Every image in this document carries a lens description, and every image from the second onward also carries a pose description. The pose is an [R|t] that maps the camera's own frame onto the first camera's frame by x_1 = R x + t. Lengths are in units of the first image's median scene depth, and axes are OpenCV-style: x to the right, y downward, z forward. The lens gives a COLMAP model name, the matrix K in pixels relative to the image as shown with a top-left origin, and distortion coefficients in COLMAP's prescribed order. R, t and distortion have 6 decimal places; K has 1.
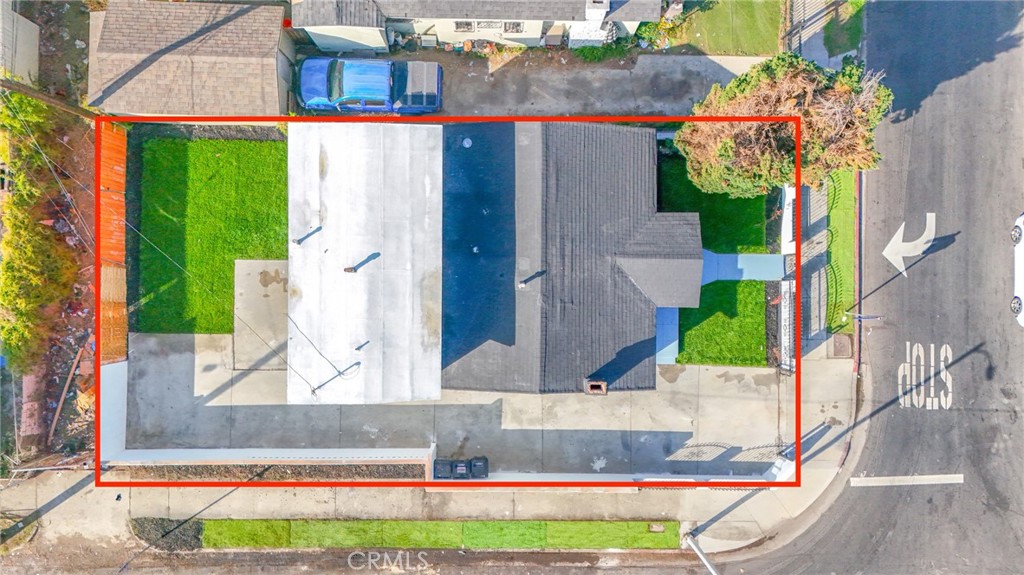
lens RADIAL K [[752.6, 0, 509.8], [0, 752.6, 282.3], [0, 0, 1]] dist [0.072489, -0.061418]
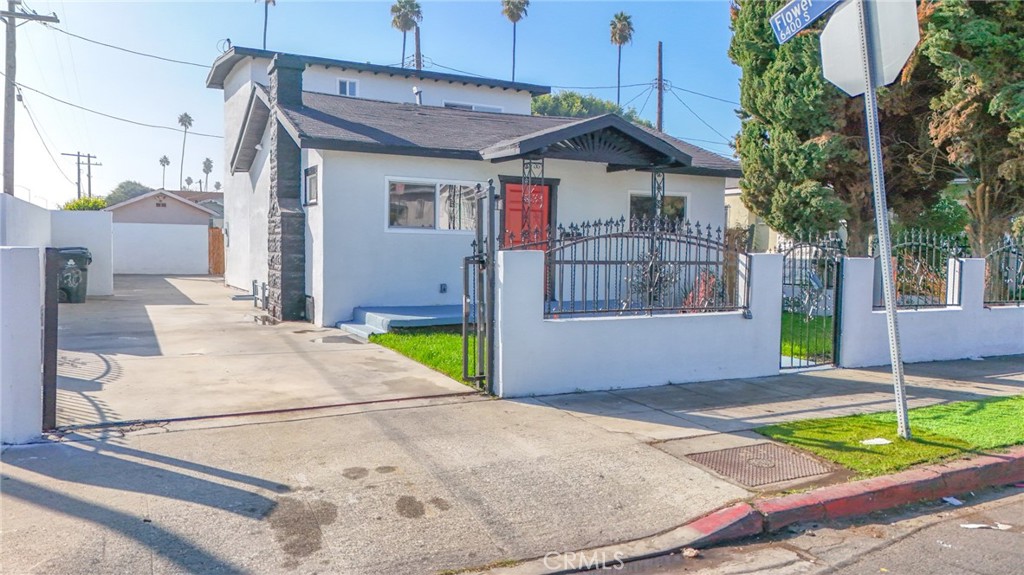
lens RADIAL K [[752.6, 0, 514.7], [0, 752.6, 287.3], [0, 0, 1]] dist [0.072489, -0.061418]
pose [[0.476452, 0.029511, -0.878705, 0.565005], [-0.879149, 0.026854, -0.475790, 0.216302], [0.009556, 0.999204, 0.038740, 0.964167]]
